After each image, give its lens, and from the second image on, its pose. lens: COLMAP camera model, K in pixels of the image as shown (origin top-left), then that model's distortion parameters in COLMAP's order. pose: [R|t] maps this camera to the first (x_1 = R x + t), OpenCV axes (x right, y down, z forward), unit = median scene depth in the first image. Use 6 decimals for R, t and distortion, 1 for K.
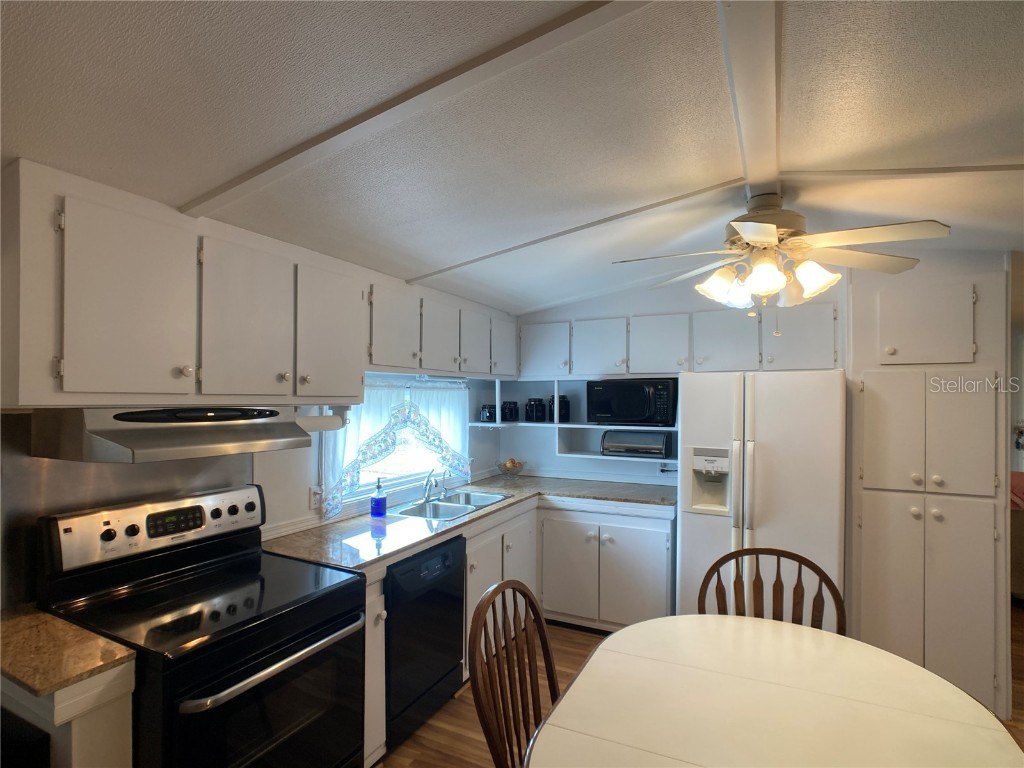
lens RADIAL K [[497.2, 0, 528.8], [0, 497.2, 400.2], [0, 0, 1]] dist [-0.017087, 0.000654]
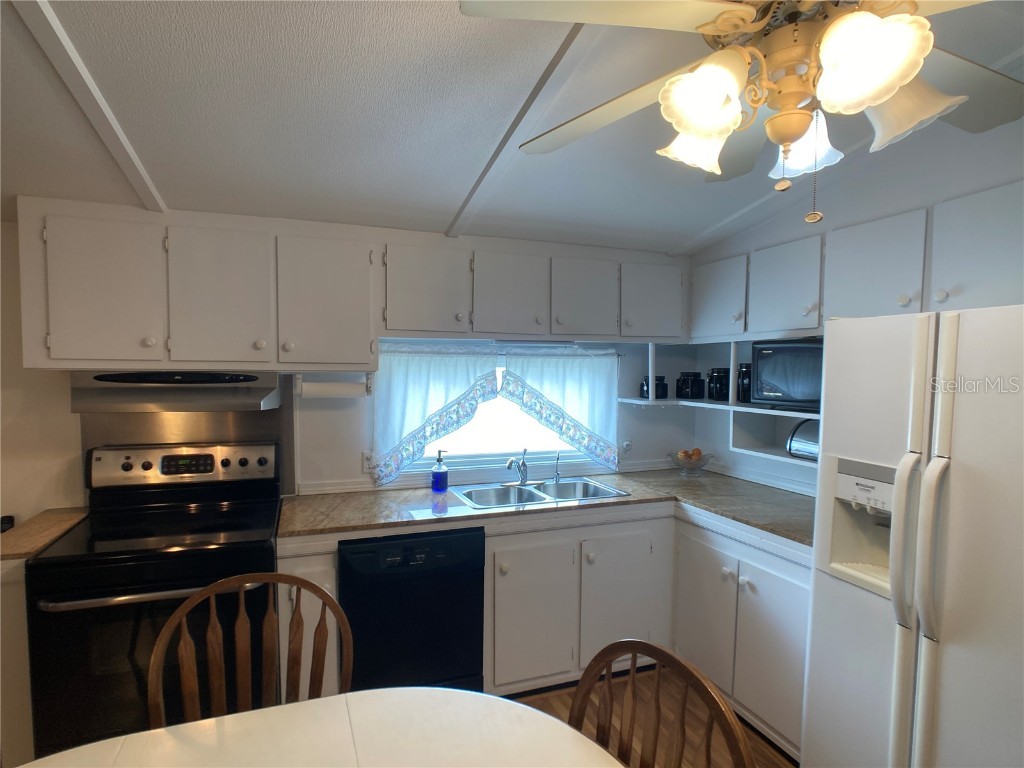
lens RADIAL K [[536.6, 0, 537.6], [0, 536.6, 400.0], [0, 0, 1]] dist [-0.014379, -0.000153]
pose [[0.741156, 0.042280, -0.670000, 0.487728], [-0.007430, 0.998470, 0.054788, 0.003128], [0.671292, -0.035628, 0.740336, 0.358868]]
